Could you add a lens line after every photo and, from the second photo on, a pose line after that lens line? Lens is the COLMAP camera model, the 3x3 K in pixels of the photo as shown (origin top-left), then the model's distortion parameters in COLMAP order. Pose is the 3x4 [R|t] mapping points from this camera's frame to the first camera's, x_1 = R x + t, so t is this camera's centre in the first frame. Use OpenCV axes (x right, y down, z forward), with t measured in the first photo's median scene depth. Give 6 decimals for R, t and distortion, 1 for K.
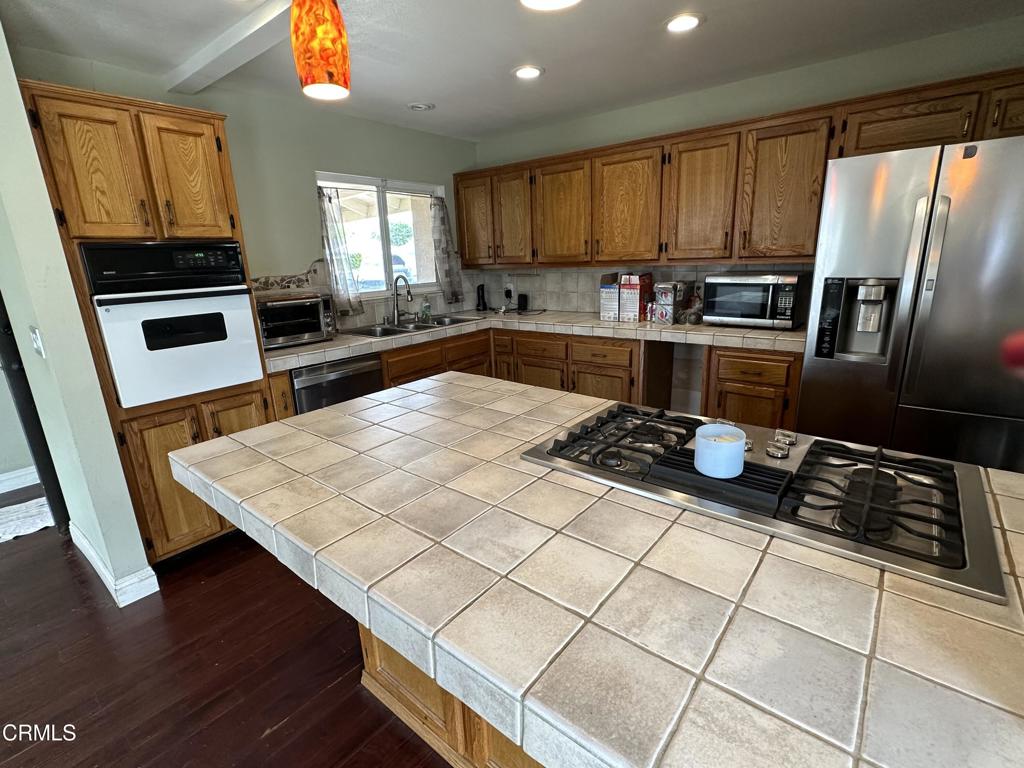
lens RADIAL K [[482.4, 0, 510.6], [0, 482.4, 386.0], [0, 0, 1]] dist [-0.004742, -0.001673]
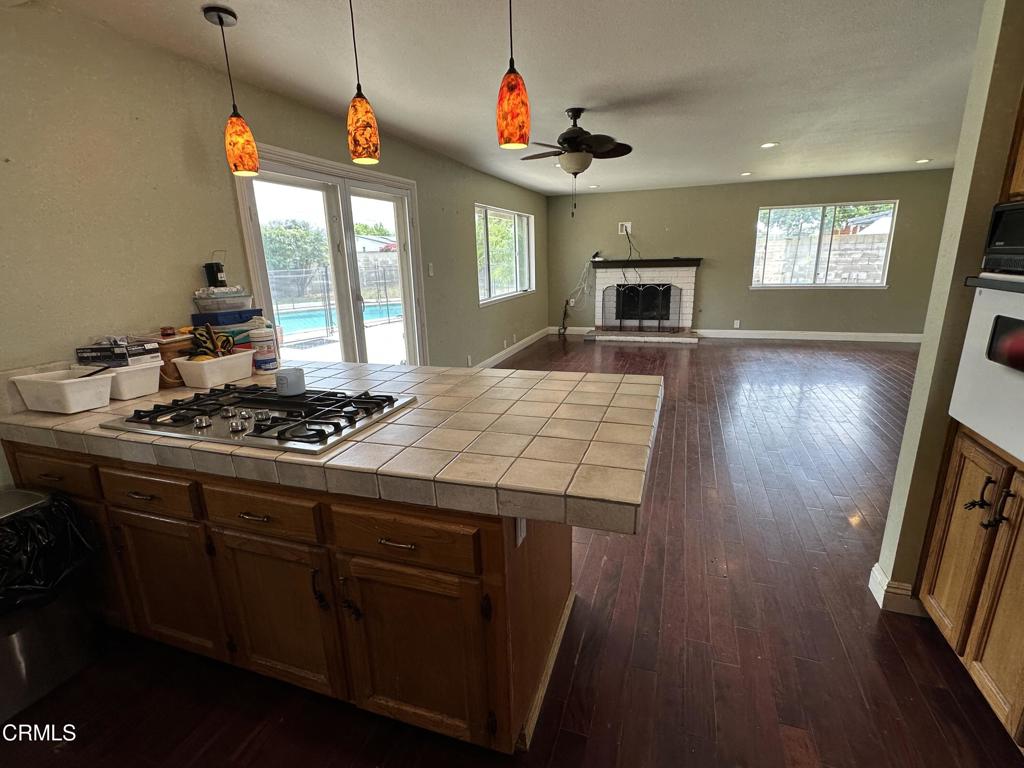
lens RADIAL K [[482.4, 0, 513.4], [0, 482.4, 385.8], [0, 0, 1]] dist [-0.004742, -0.001673]
pose [[-0.935670, 0.153526, -0.317728, 0.082590], [-0.029773, 0.862838, 0.504602, -0.251013], [0.351617, 0.481601, -0.802761, 0.905388]]
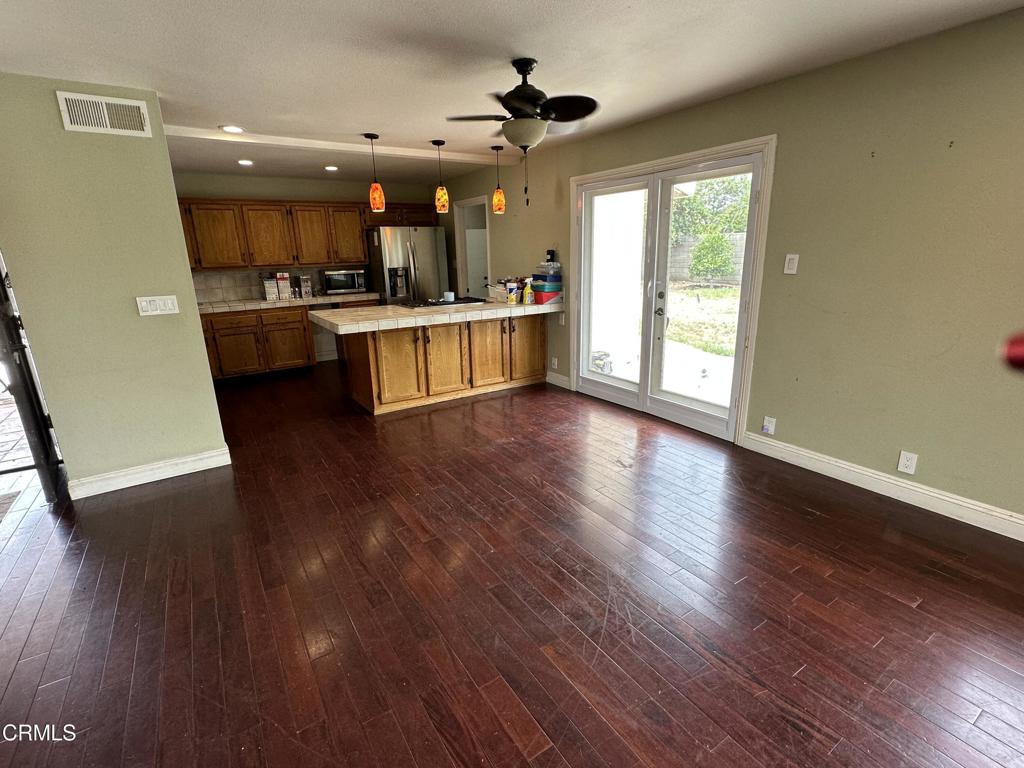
lens RADIAL K [[482.4, 0, 510.6], [0, 482.4, 383.7], [0, 0, 1]] dist [-0.004742, -0.001673]
pose [[0.300142, -0.225490, 0.926860, -1.345063], [0.268986, 0.952234, 0.144558, 0.143634], [-0.915184, 0.205925, 0.346459, -0.344433]]
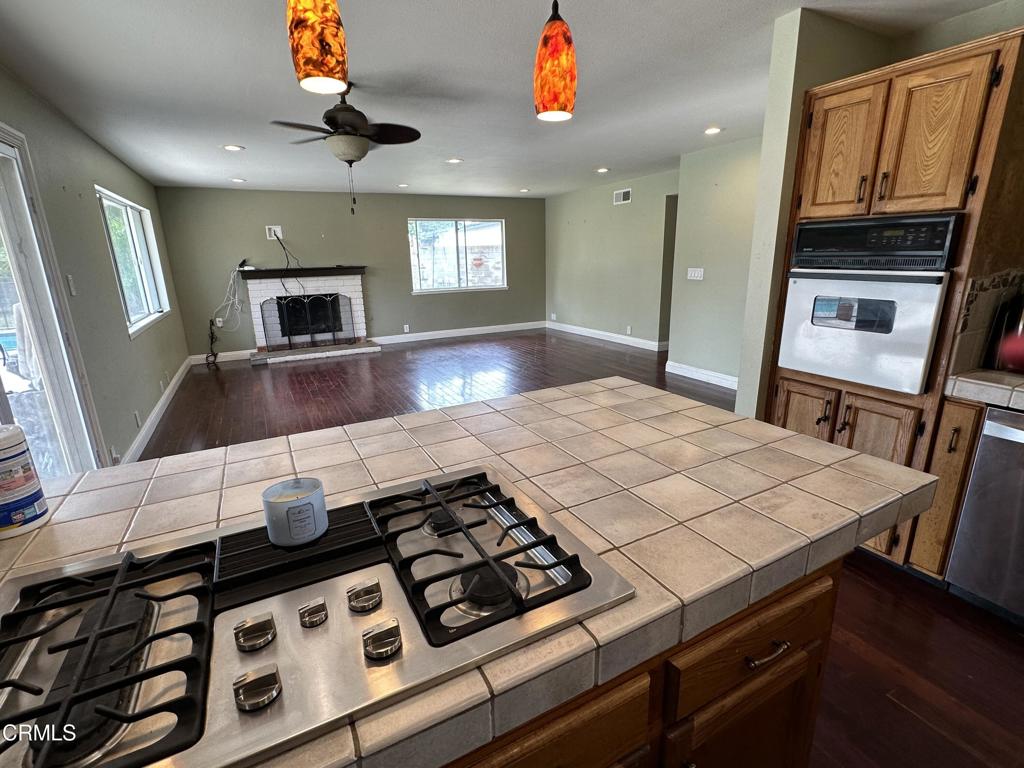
lens RADIAL K [[482.4, 0, 510.0], [0, 482.4, 385.5], [0, 0, 1]] dist [-0.004742, -0.001673]
pose [[-0.388972, 0.288248, -0.874993, 0.323757], [-0.207523, 0.897963, 0.388068, -0.153798], [0.897572, 0.332529, -0.289465, 0.511021]]
